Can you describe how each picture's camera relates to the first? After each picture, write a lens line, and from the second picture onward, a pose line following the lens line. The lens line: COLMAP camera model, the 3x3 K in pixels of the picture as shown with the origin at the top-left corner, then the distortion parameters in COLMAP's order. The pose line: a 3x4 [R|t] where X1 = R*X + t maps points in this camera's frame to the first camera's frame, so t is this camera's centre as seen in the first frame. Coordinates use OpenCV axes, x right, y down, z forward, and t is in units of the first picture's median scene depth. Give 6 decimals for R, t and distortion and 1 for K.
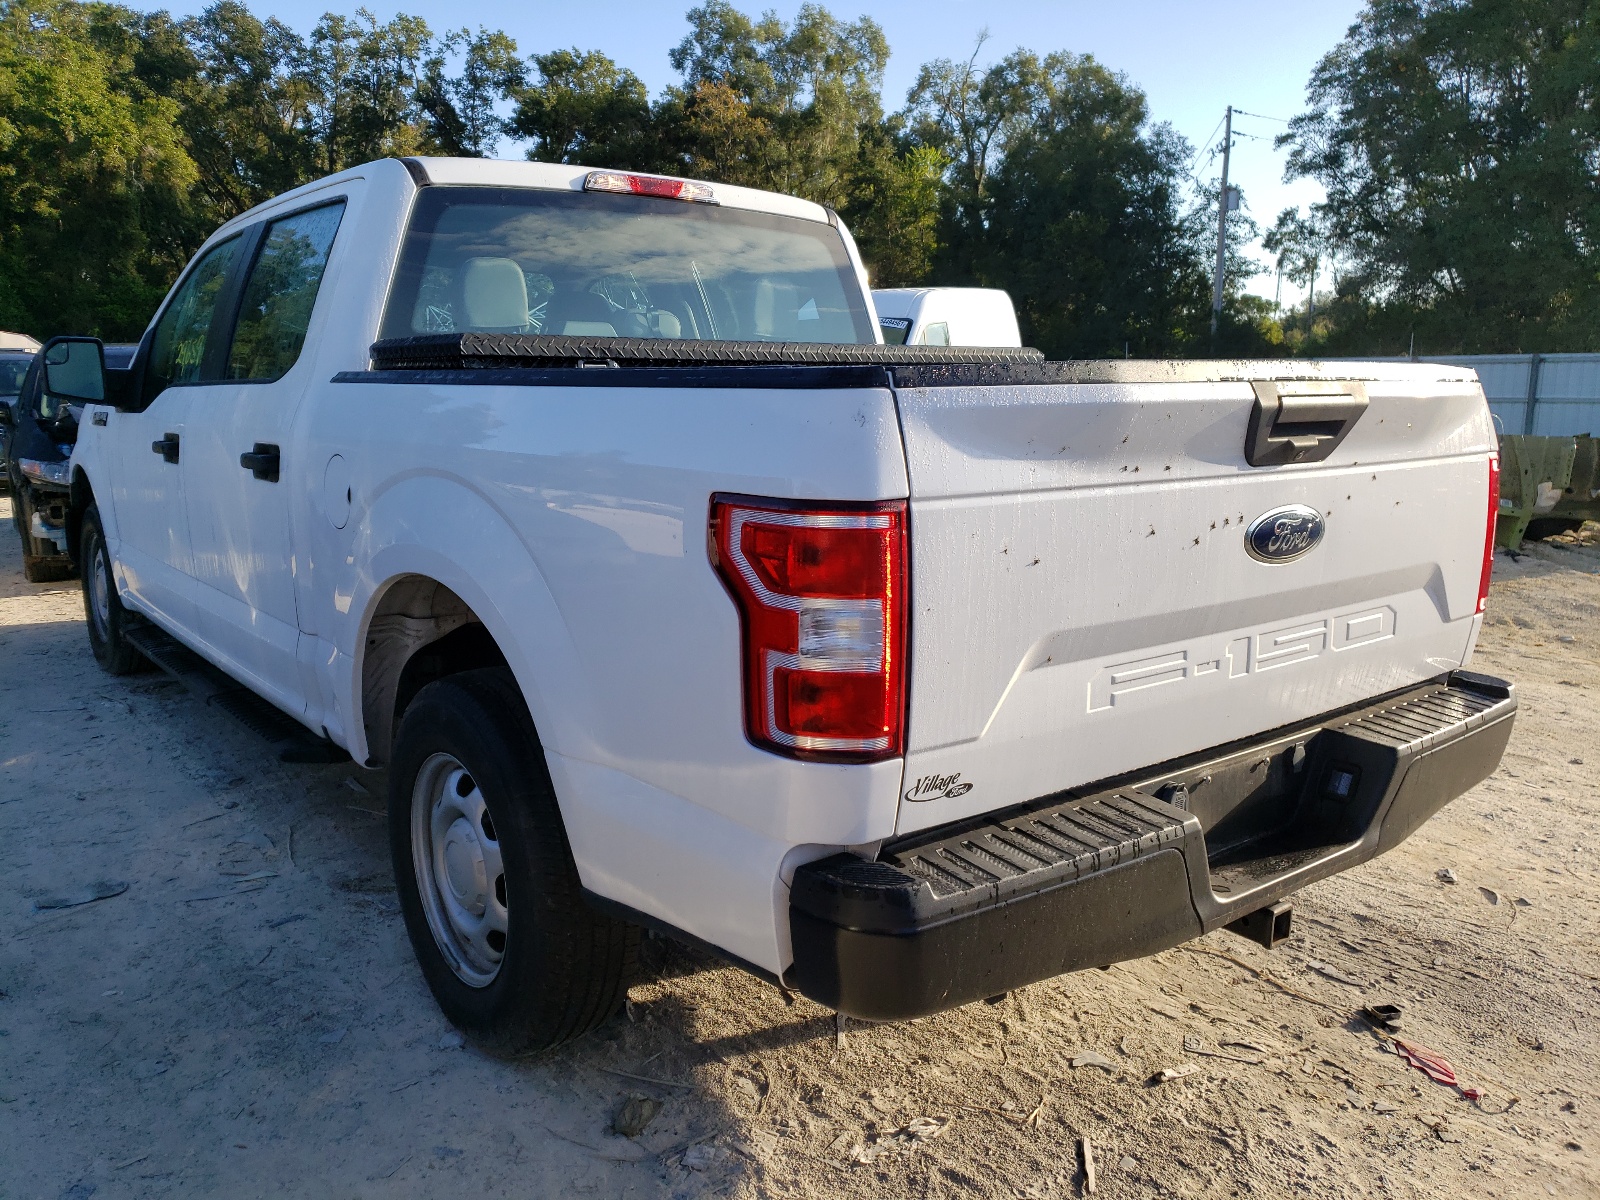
lens RADIAL K [[1247.7, 0, 800.0], [0, 1247.7, 600.0], [0, 0, 1]] dist [0.042578, -0.079766]
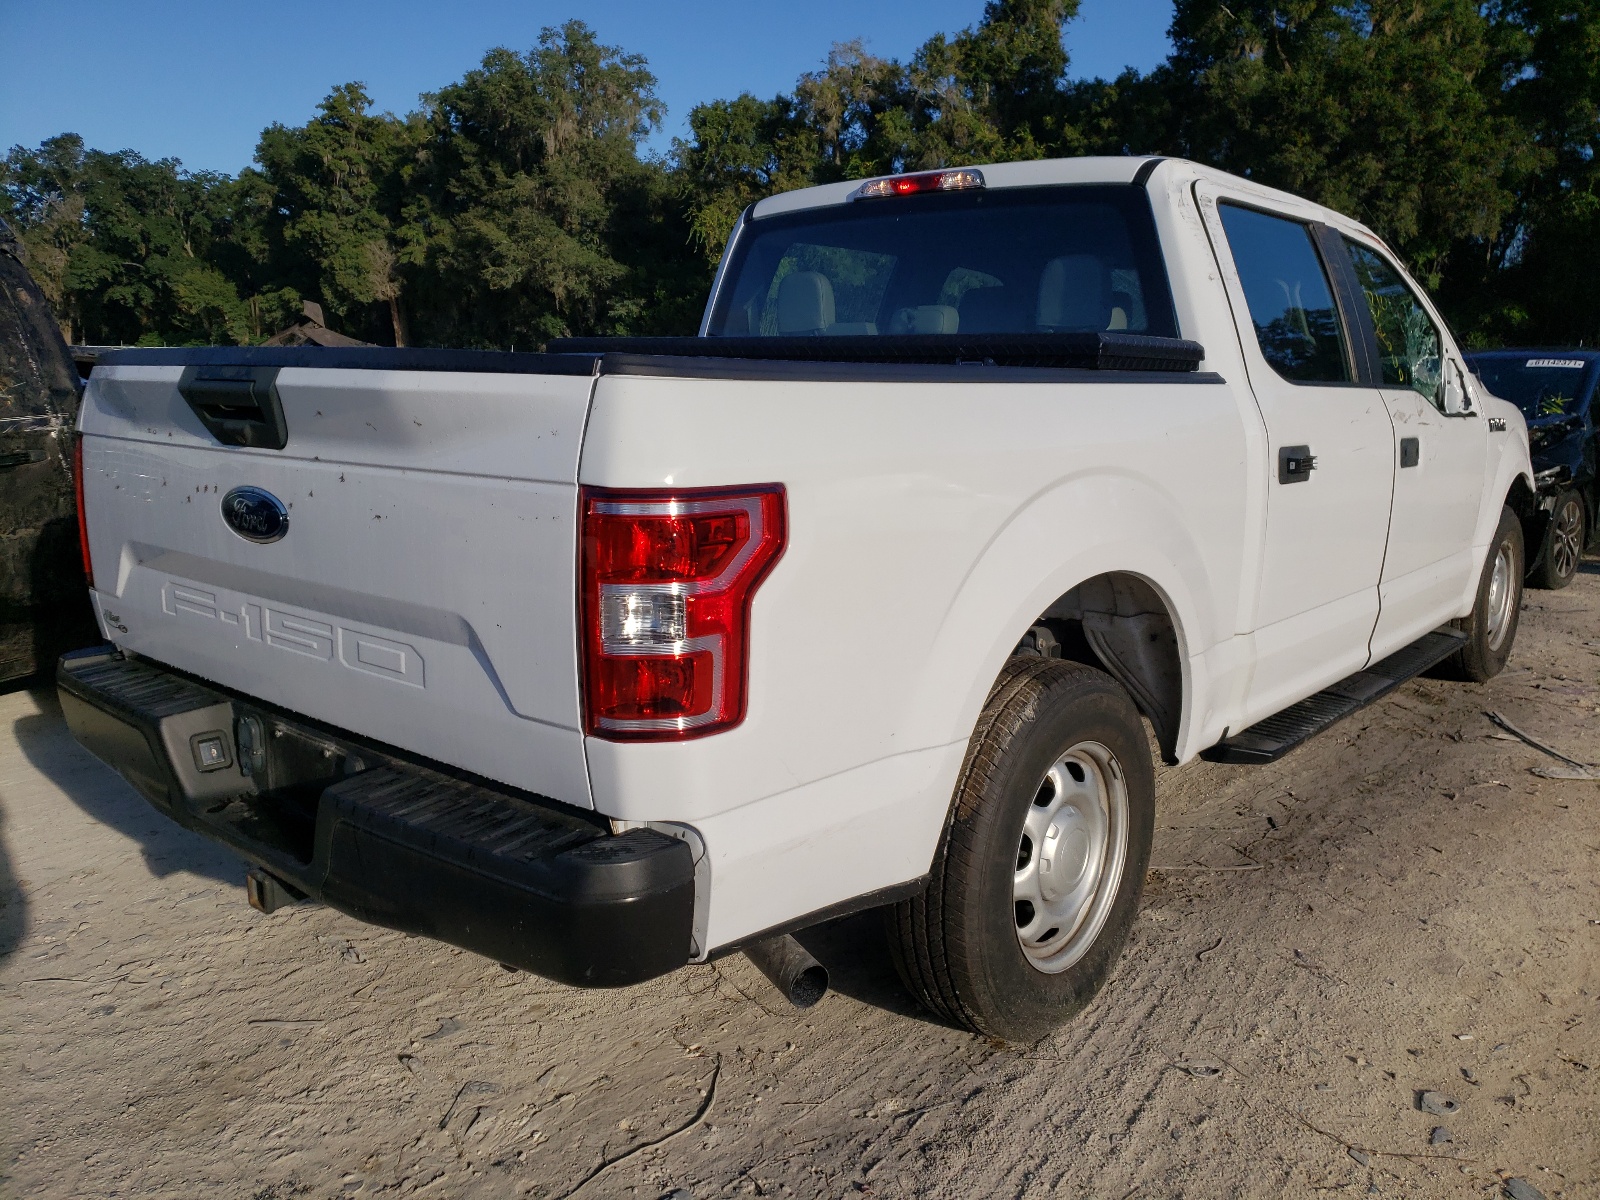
lens RADIAL K [[1247.7, 0, 800.0], [0, 1247.7, 600.0], [0, 0, 1]] dist [0.042578, -0.079766]
pose [[0.193079, 0.175136, -0.965426, 1.123882], [-0.180636, 0.973468, 0.140468, -0.159531], [0.964412, 0.147270, 0.219592, 0.916813]]
